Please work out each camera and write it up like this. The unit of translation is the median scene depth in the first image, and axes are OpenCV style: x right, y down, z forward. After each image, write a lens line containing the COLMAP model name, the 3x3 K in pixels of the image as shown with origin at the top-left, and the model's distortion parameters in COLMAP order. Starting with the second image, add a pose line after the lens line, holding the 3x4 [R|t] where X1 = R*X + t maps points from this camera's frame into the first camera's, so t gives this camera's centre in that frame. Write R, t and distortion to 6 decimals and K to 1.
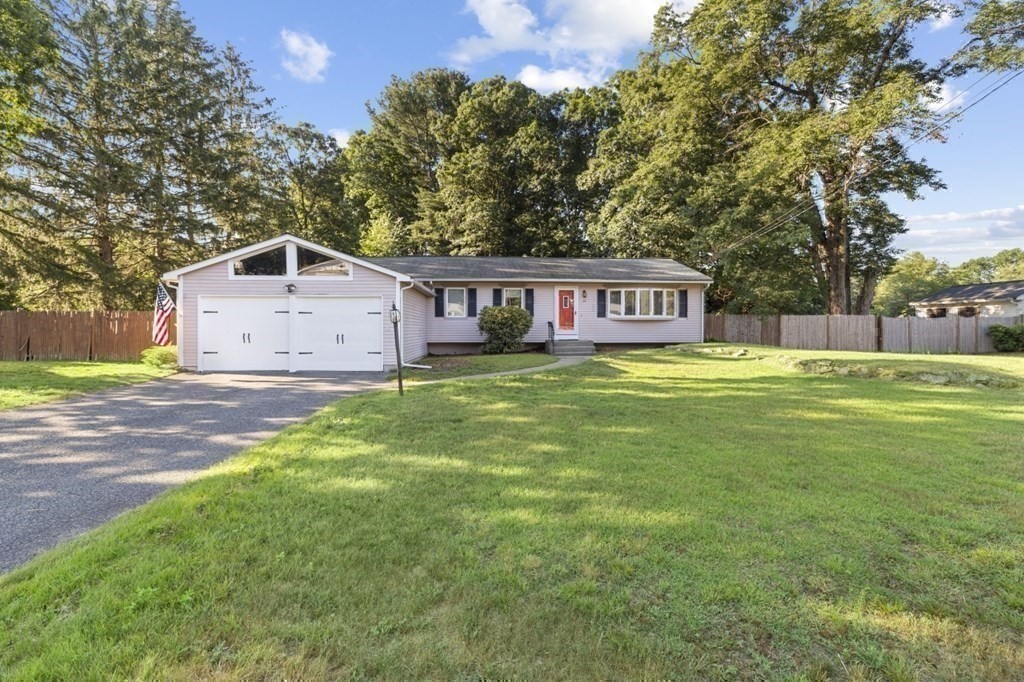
lens RADIAL K [[458.7, 0, 512.4], [0, 458.7, 329.1], [0, 0, 1]] dist [0.012235, 0.000078]
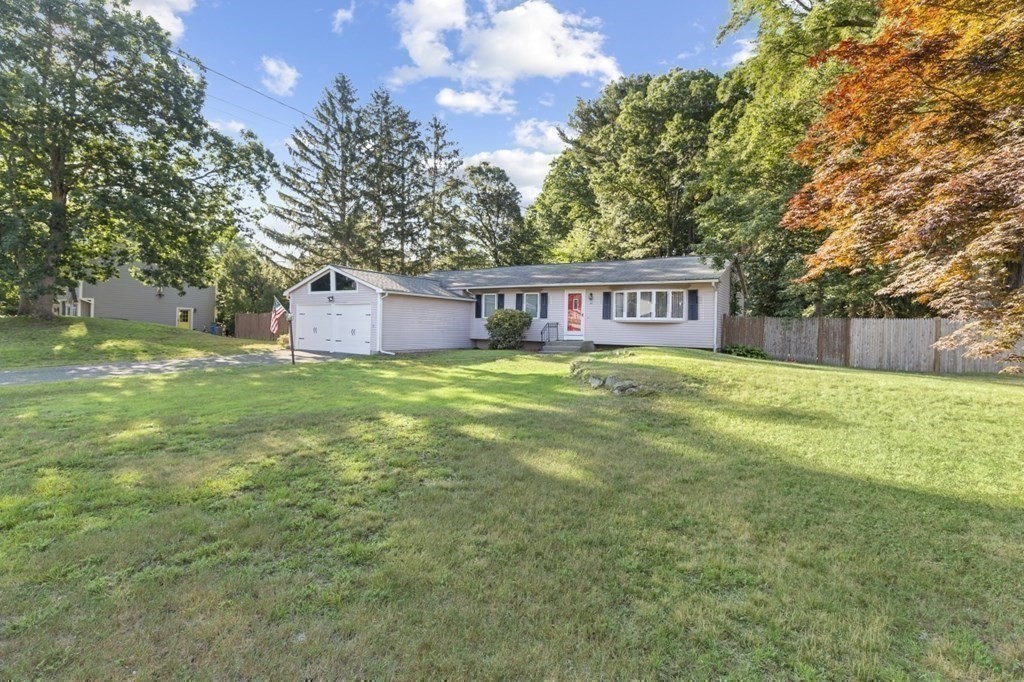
lens RADIAL K [[470.1, 0, 512.0], [0, 470.1, 341.0], [0, 0, 1]] dist [-0.073188, -0.000001]
pose [[0.817736, 0.032033, -0.574702, 0.621310], [-0.021537, 0.999454, 0.025063, 0.000955], [0.575190, -0.008117, 0.817979, 0.037329]]
